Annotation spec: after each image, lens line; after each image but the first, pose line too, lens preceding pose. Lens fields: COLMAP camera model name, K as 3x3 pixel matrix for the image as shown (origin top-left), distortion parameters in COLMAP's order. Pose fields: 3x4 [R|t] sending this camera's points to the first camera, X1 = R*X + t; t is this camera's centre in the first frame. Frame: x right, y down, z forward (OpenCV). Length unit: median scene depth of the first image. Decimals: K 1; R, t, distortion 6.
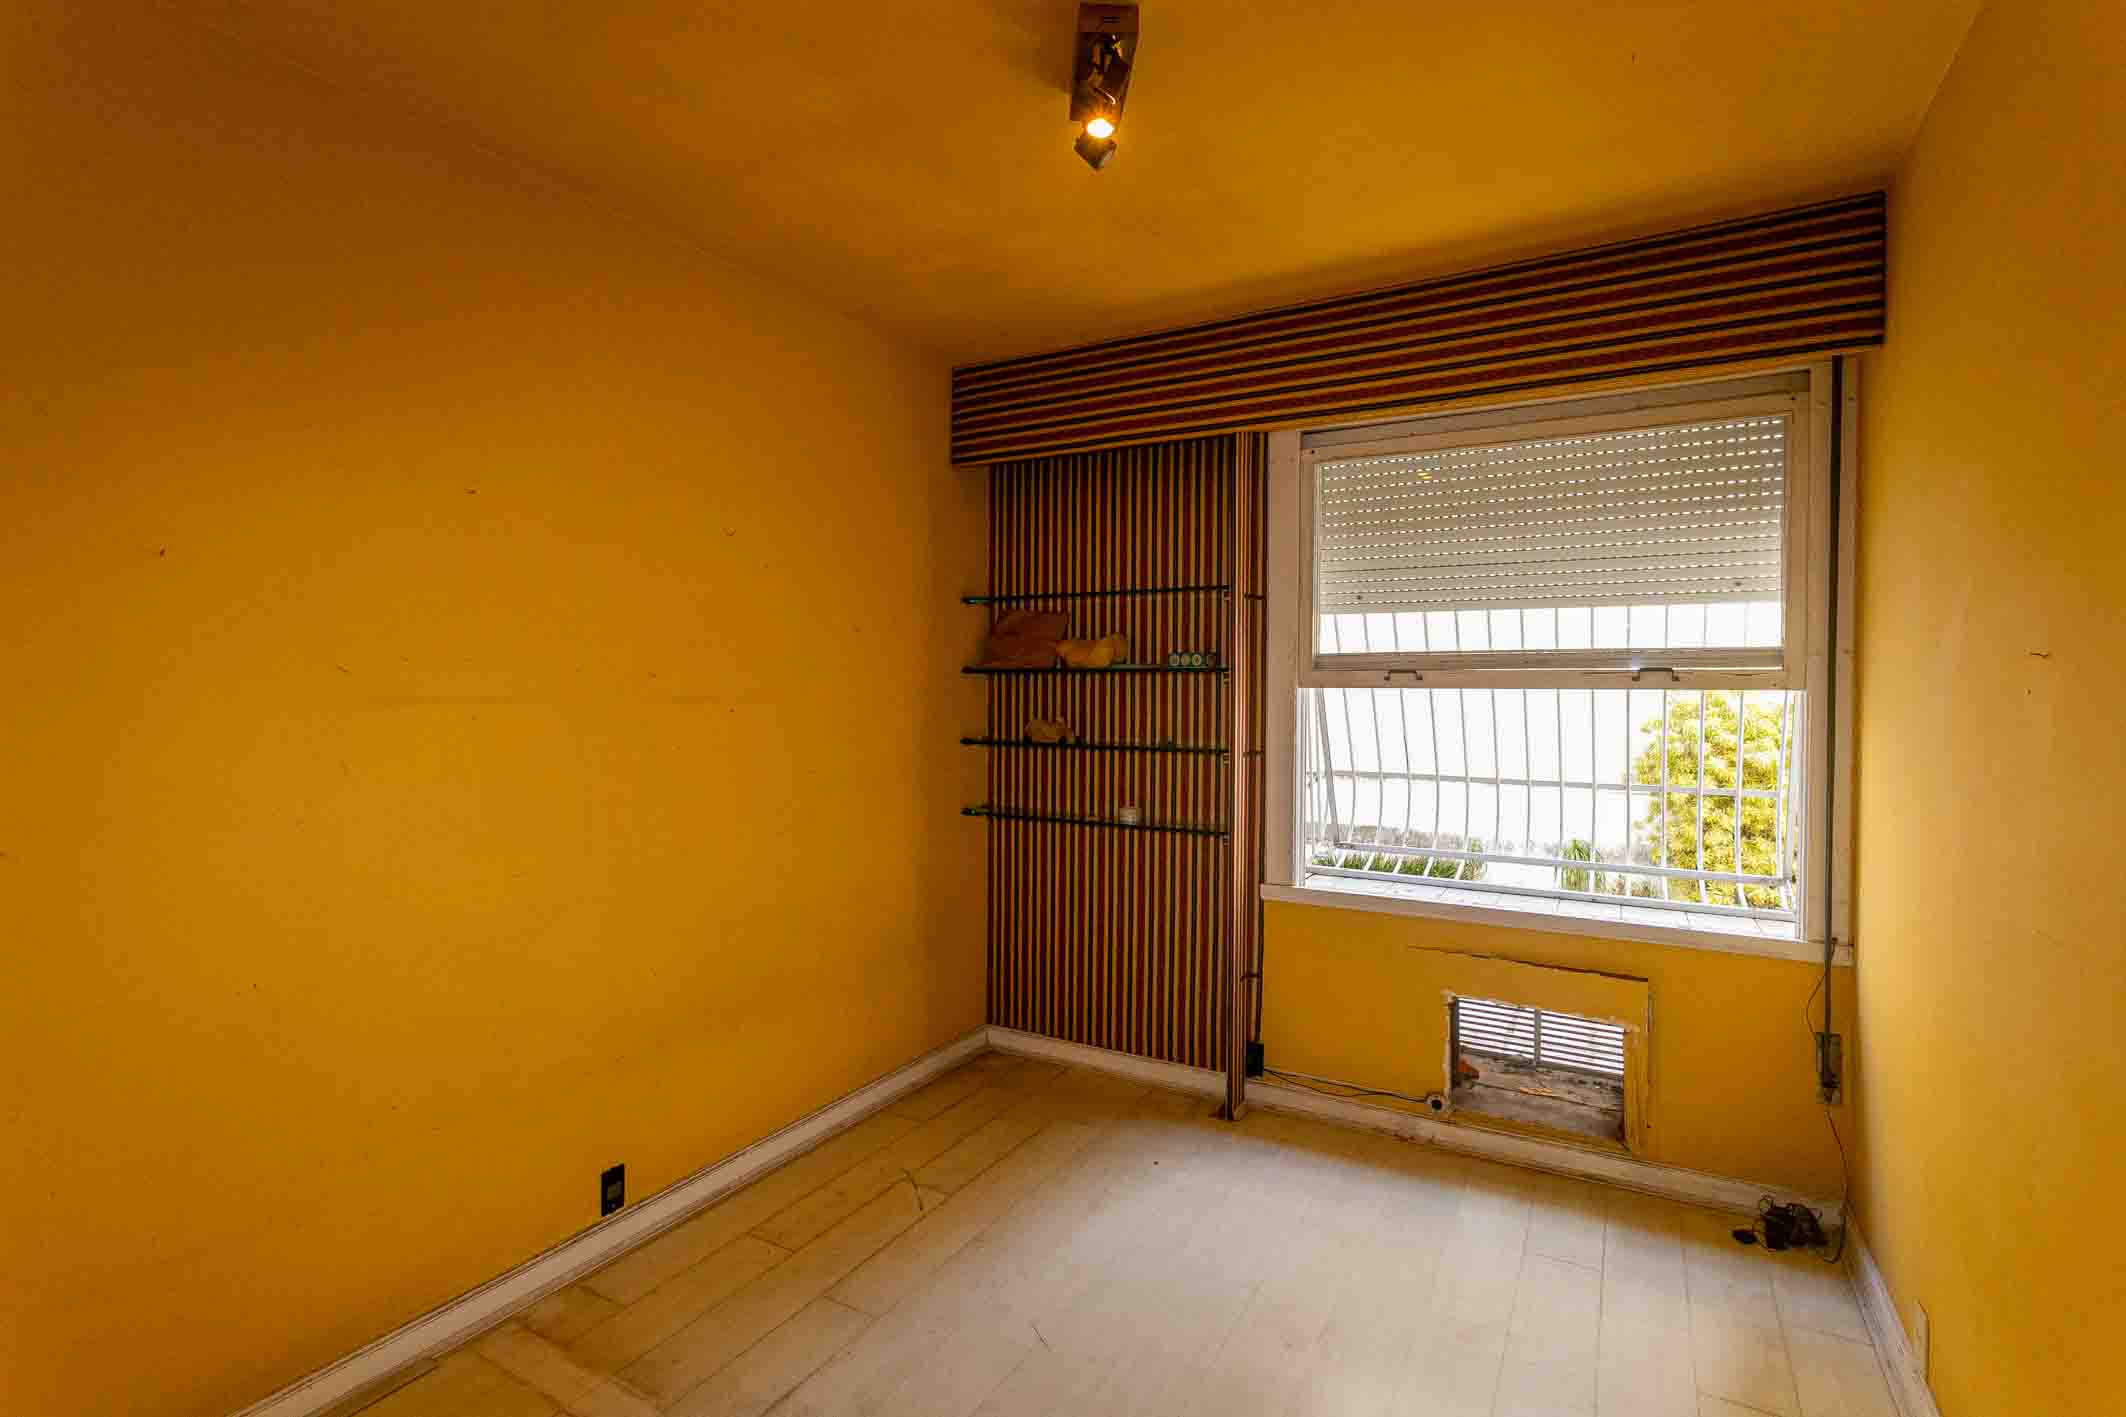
lens RADIAL K [[1003.7, 0, 1063.0], [0, 1003.7, 708.5], [0, 0, 1]] dist [-0.003820, -0.000533]
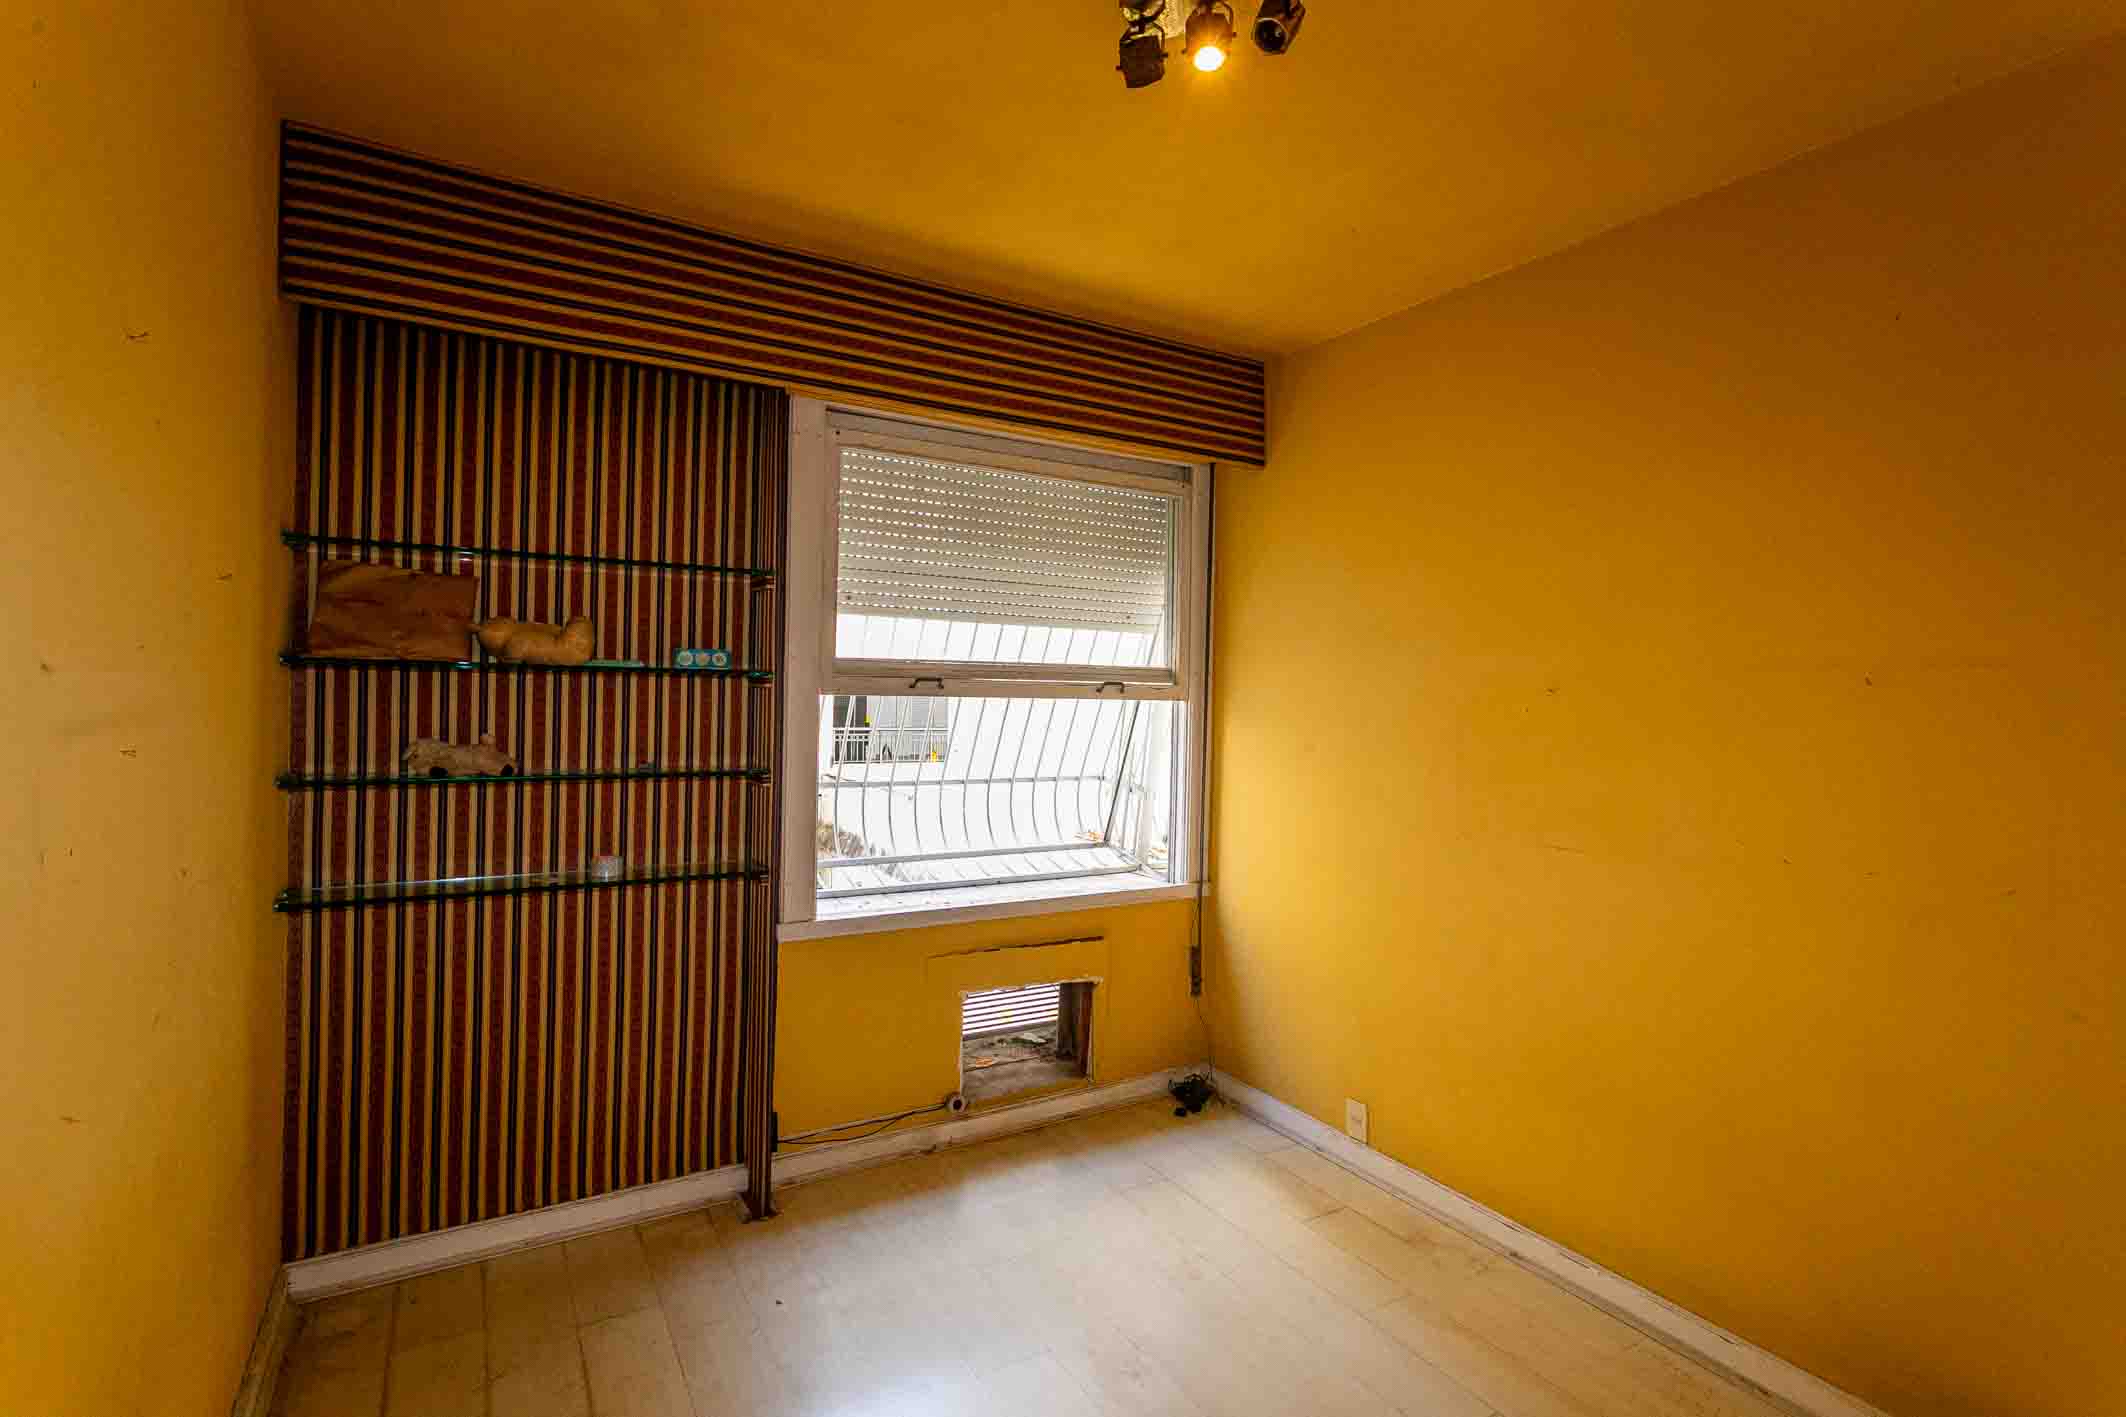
lens RADIAL K [[1037.1, 0, 1063.0], [0, 1037.1, 708.5], [0, 0, 1]] dist [0.001952, 0.000460]
pose [[0.470181, -0.013906, 0.882461, -0.474265], [-0.001488, 0.999862, 0.016549, -0.024788], [-0.882569, -0.009094, 0.470095, 0.387161]]
